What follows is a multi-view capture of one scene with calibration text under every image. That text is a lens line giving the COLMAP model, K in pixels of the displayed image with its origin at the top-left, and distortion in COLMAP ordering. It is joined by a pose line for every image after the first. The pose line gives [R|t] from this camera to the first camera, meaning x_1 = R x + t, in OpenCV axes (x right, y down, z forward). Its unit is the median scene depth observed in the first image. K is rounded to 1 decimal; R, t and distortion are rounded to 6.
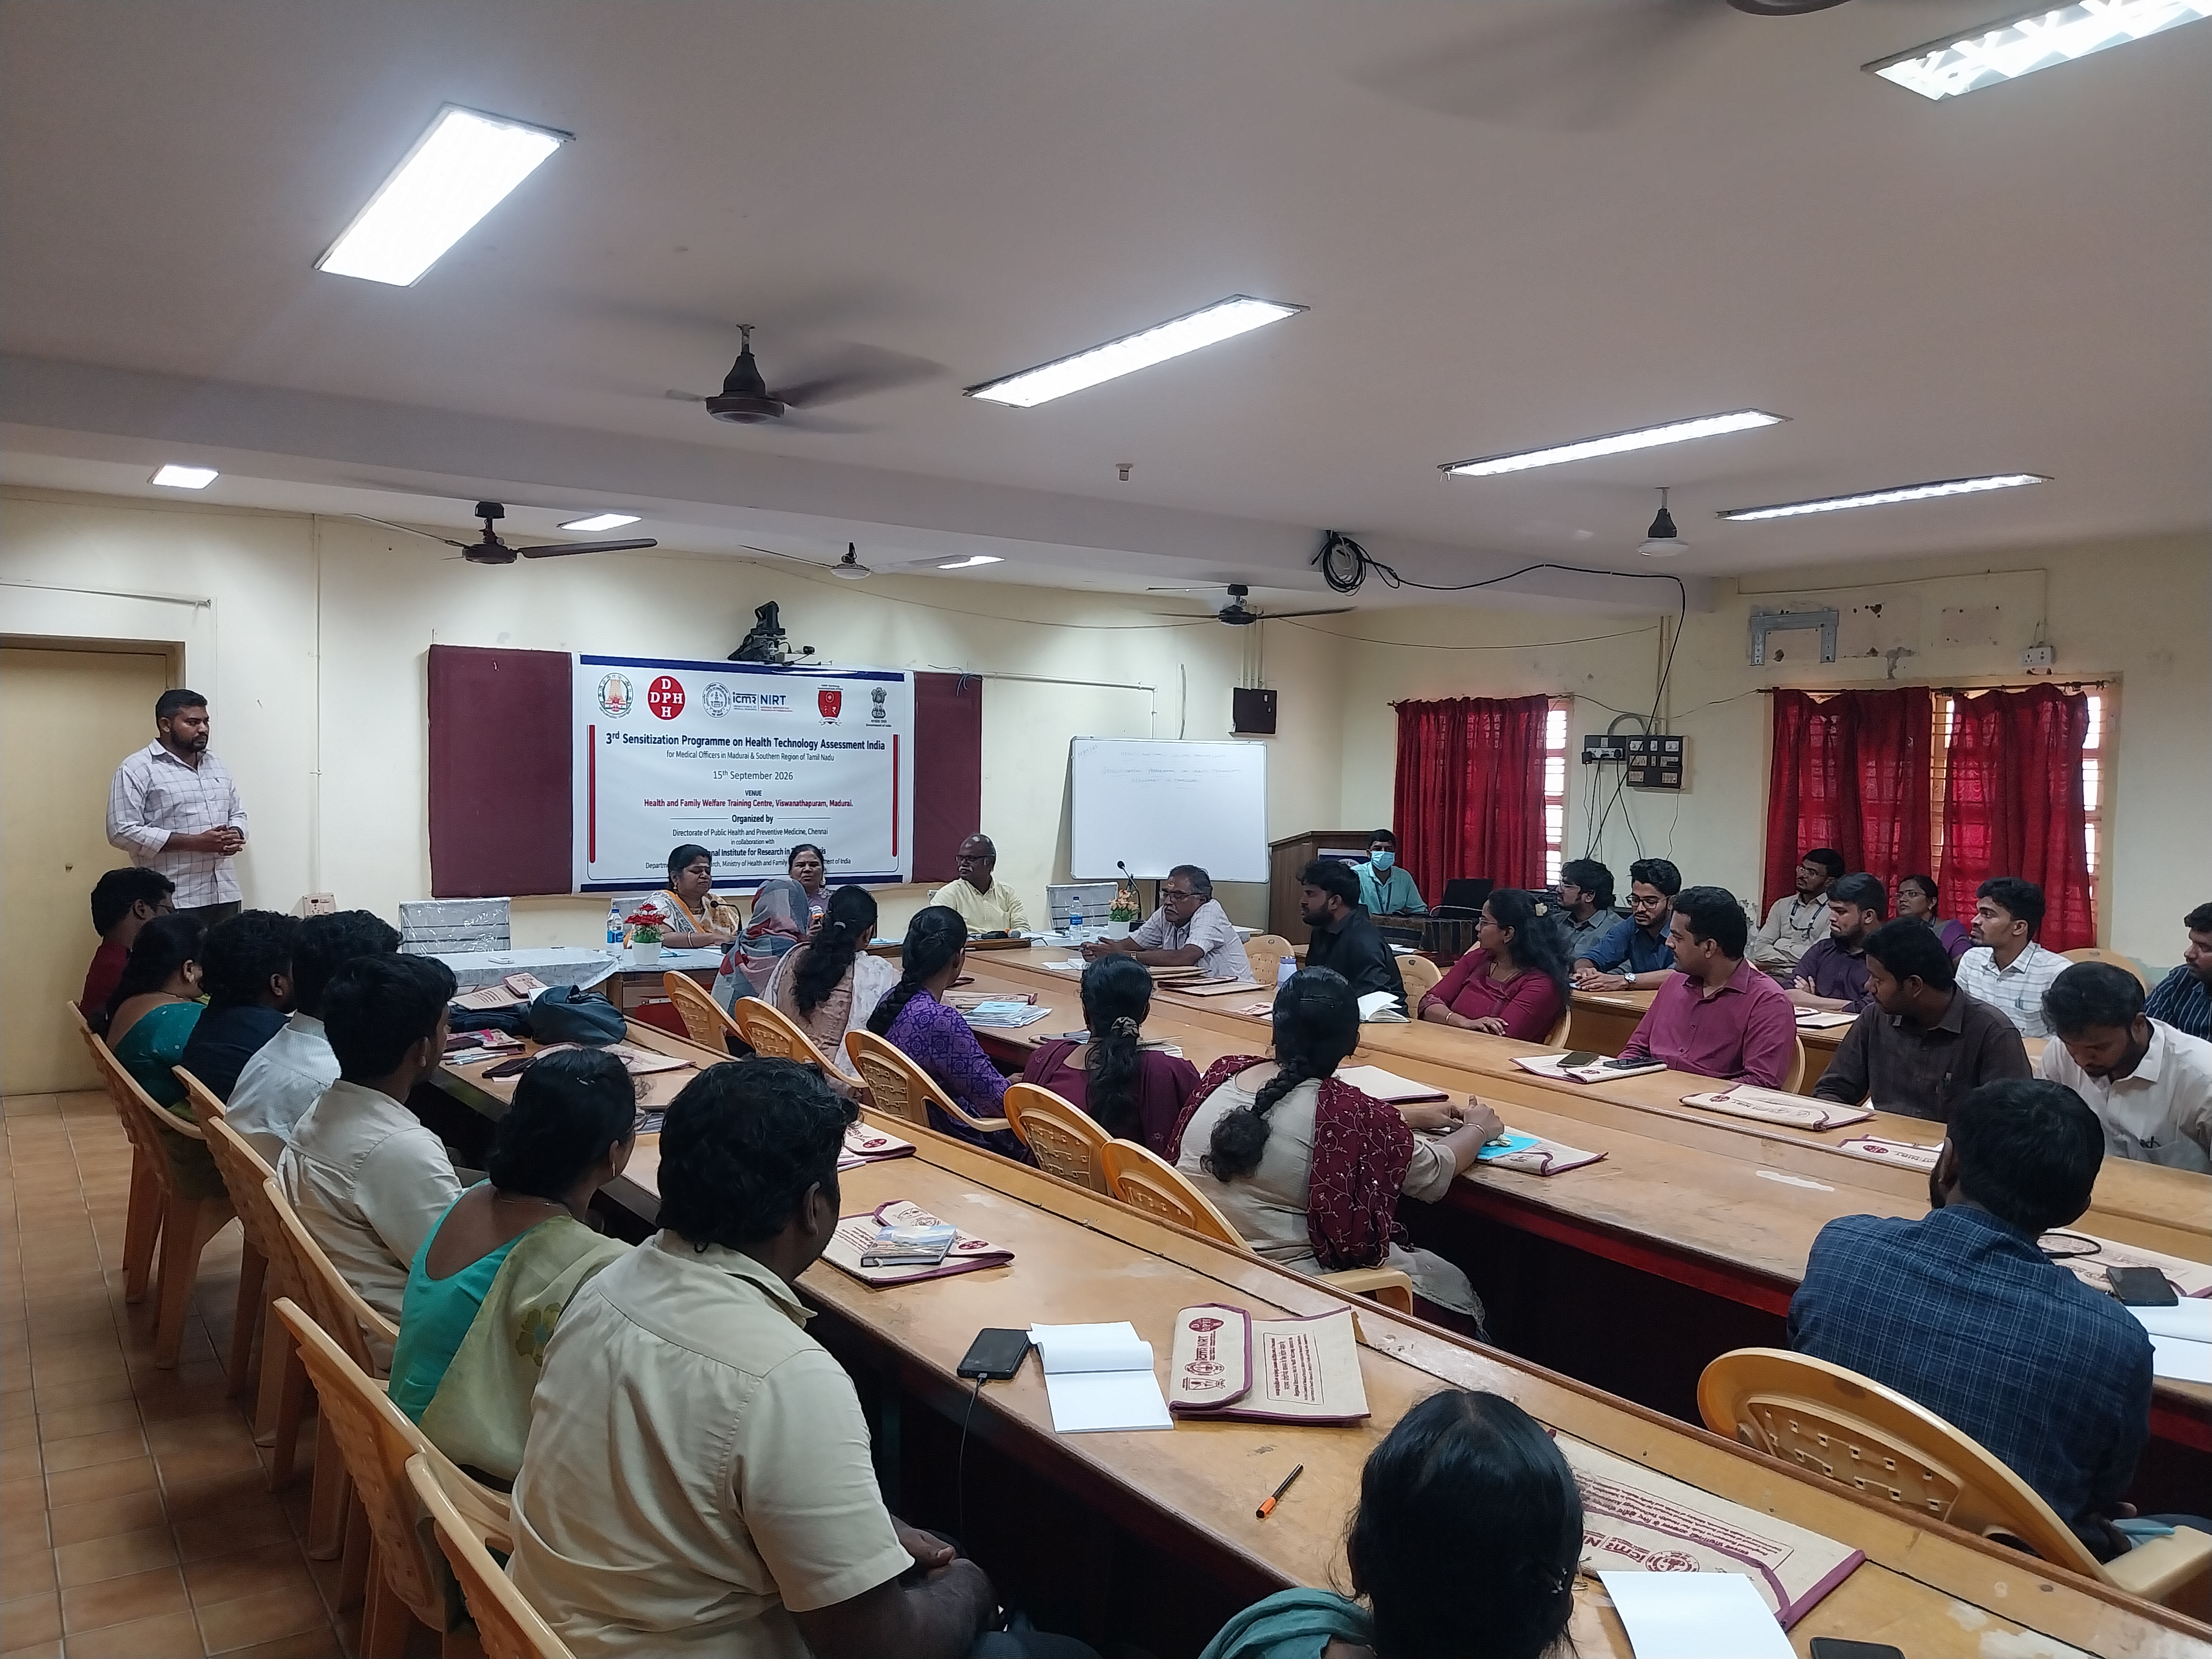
lens RADIAL K [[1649.0, 0, 1102.7], [0, 1649.0, 854.6], [0, 0, 1]] dist [0.169868, -0.447944]
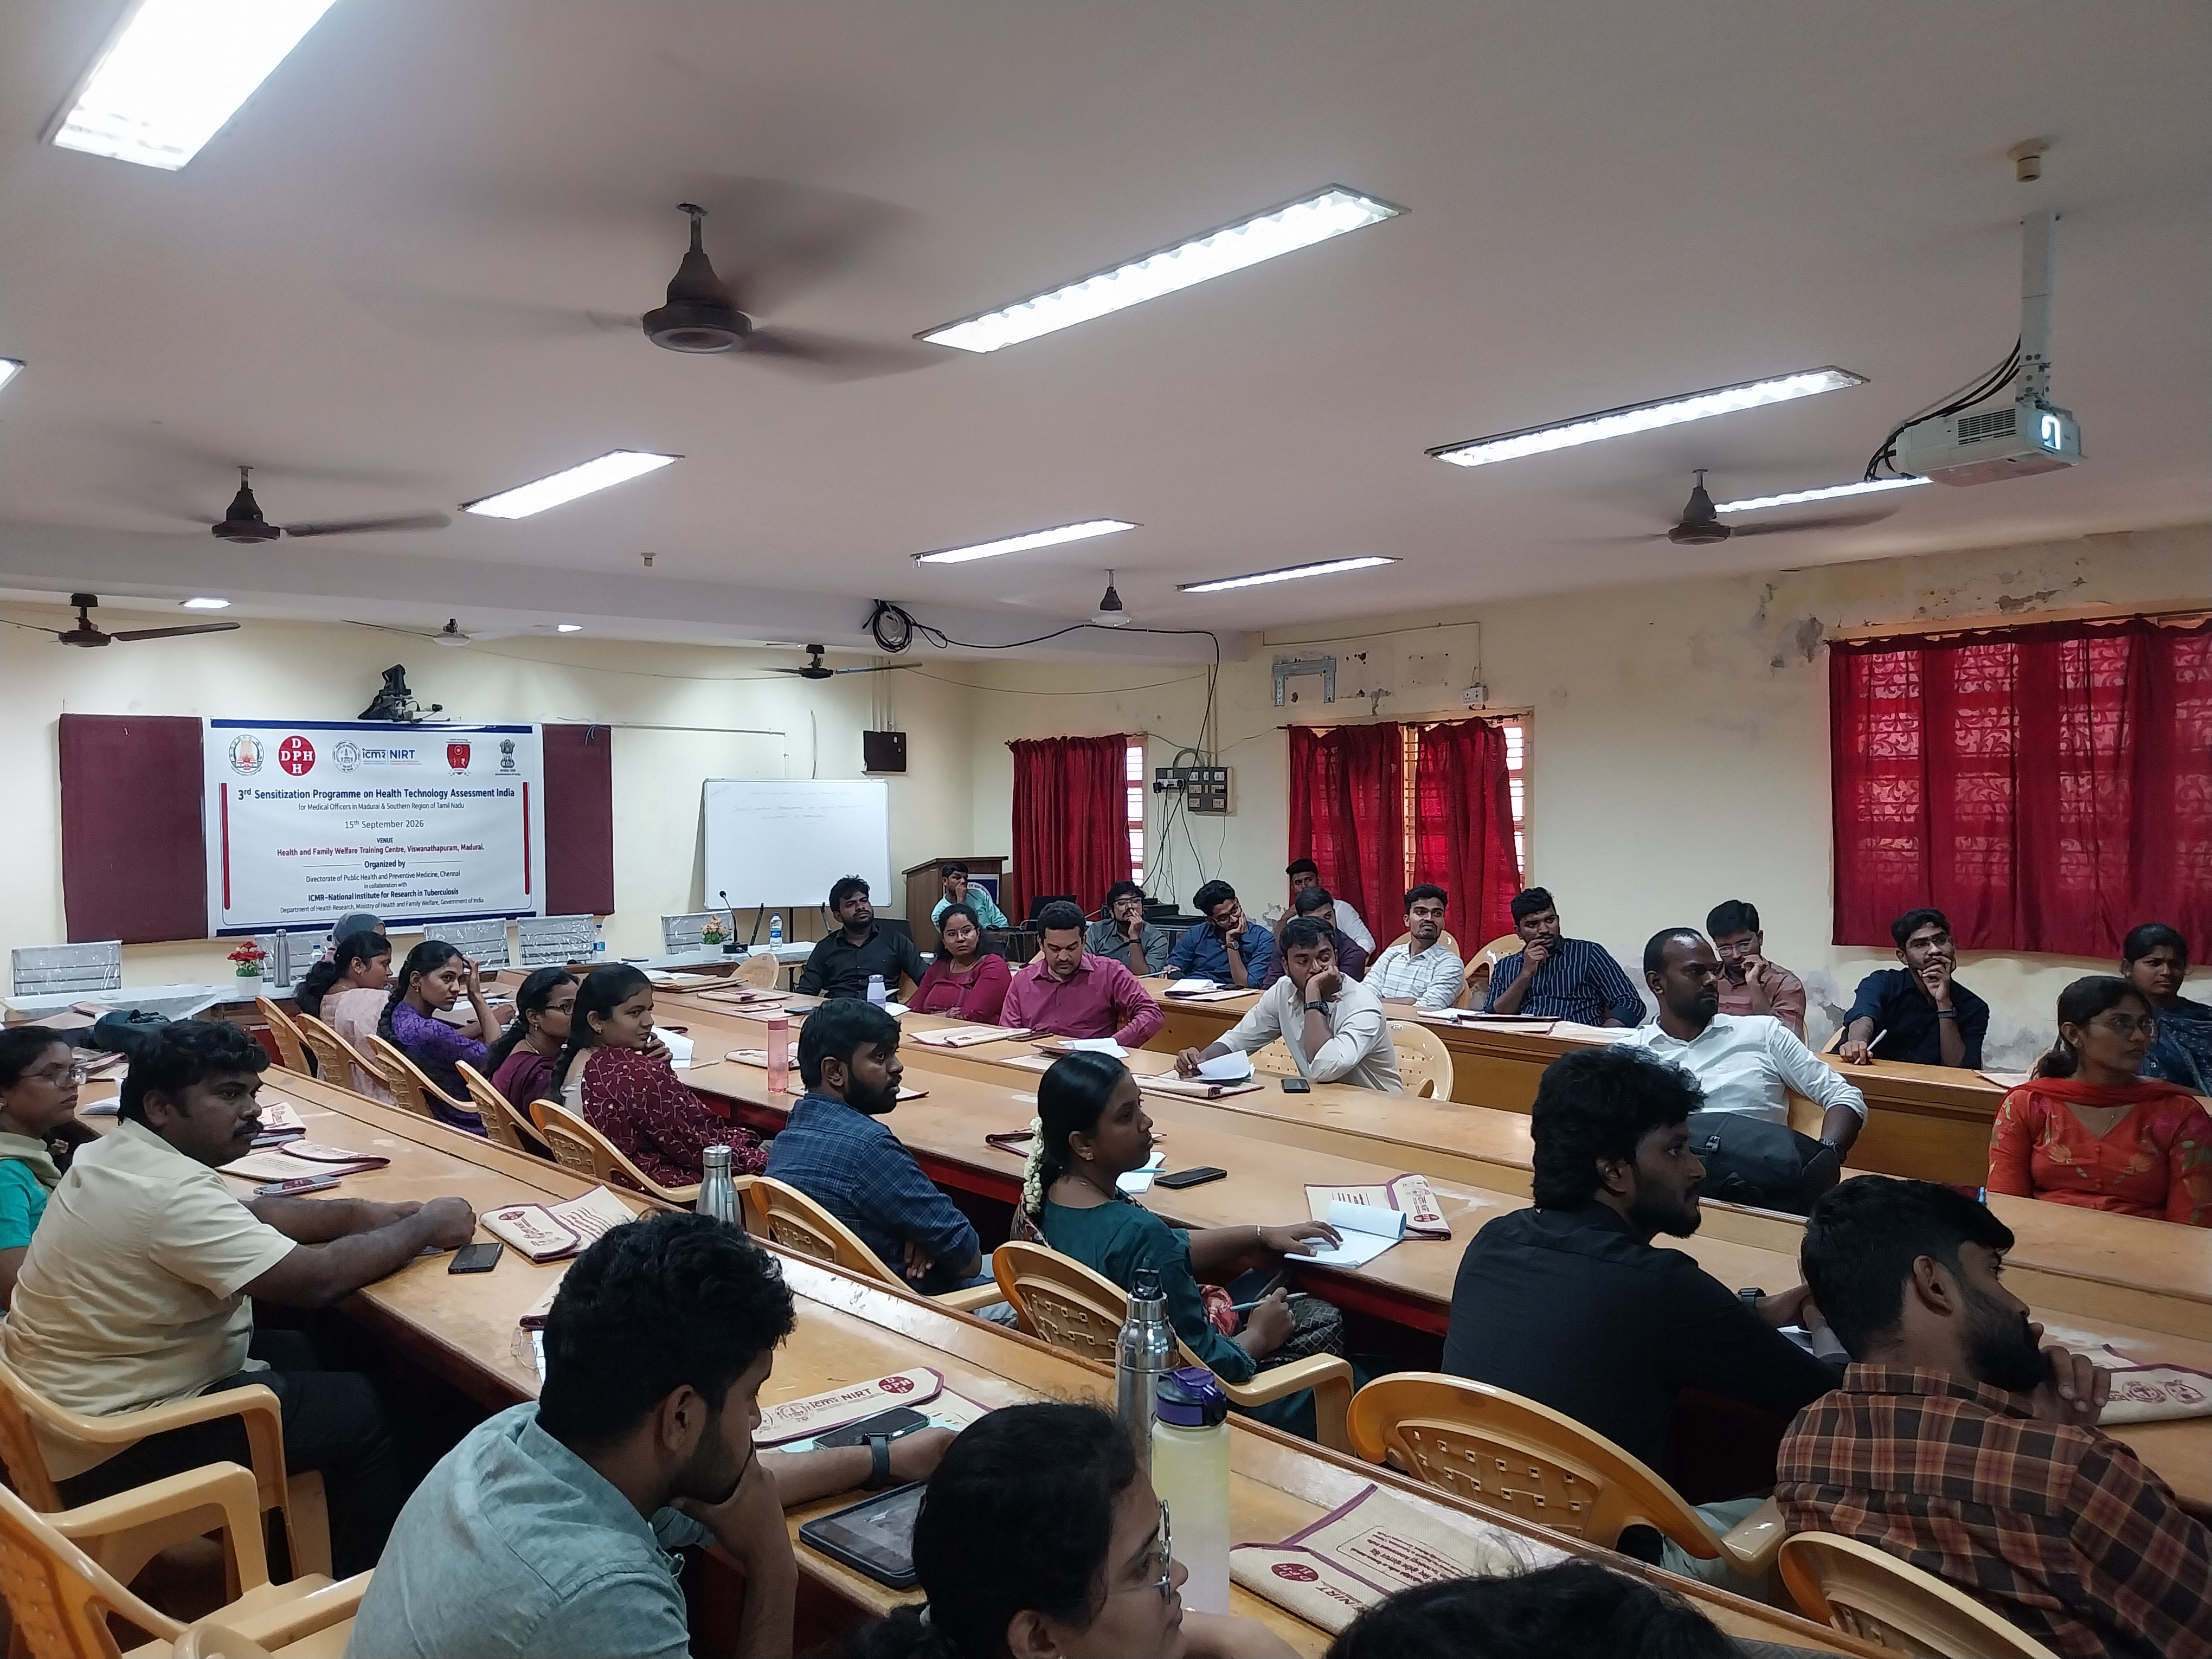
lens RADIAL K [[1673.0, 0, 1109.6], [0, 1673.0, 861.2], [0, 0, 1]] dist [0.044981, -0.076980]
pose [[0.992094, -0.032577, 0.121198, 0.128810], [0.034450, 0.999317, -0.013385, 0.007805], [-0.120679, 0.017454, 0.992538, -0.153878]]
